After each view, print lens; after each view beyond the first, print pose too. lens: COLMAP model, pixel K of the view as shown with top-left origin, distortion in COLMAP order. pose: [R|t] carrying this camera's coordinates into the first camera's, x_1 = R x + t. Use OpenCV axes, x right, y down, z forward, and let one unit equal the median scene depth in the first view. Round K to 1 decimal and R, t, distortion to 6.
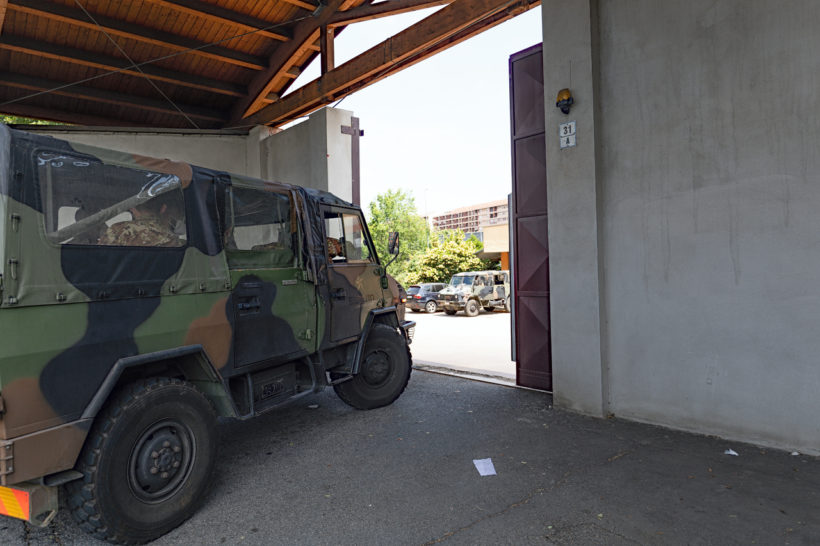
lens RADIAL K [[525.8, 0, 406.9], [0, 525.8, 271.8], [0, 0, 1]] dist [0.002773, -0.002202]
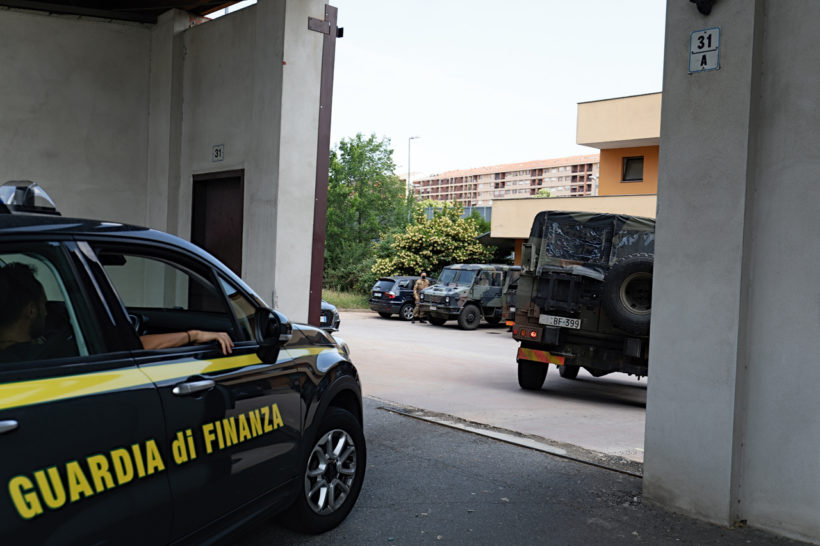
lens RADIAL K [[755.7, 0, 409.3], [0, 755.7, 272.2], [0, 0, 1]] dist [0.006813, 0.000000]
pose [[0.996039, 0.070916, 0.053635, -0.010161], [-0.071912, 0.997268, 0.016860, 0.000033], [-0.052293, -0.020650, 0.998418, 0.028481]]
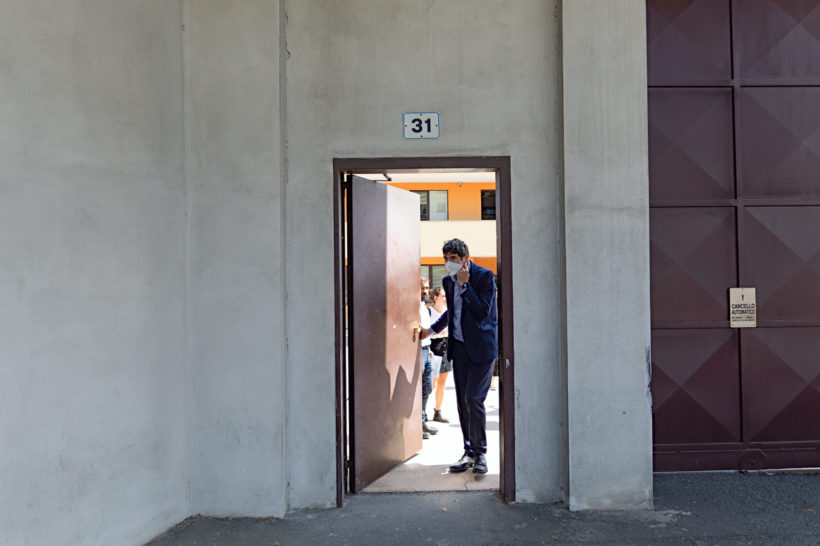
lens RADIAL K [[525.8, 0, 410.9], [0, 525.8, 273.2], [0, 0, 1]] dist [0.002773, -0.002202]
pose [[0.617571, 0.031346, 0.785890, -0.175485], [0.001214, 0.999166, -0.040807, 0.002714], [-0.786514, 0.026155, 0.617018, 0.269202]]
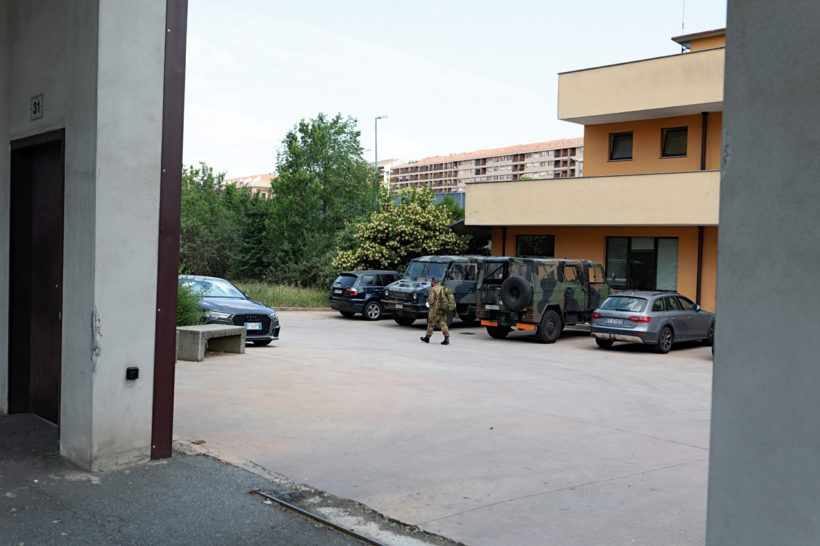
lens RADIAL K [[779.5, 0, 404.2], [0, 779.5, 264.6], [0, 0, 1]] dist [0.011187, 0.000000]
pose [[0.995859, 0.054605, 0.072687, 0.014842], [-0.056056, 0.998264, 0.018070, -0.003361], [-0.071574, -0.022070, 0.997191, 0.114705]]
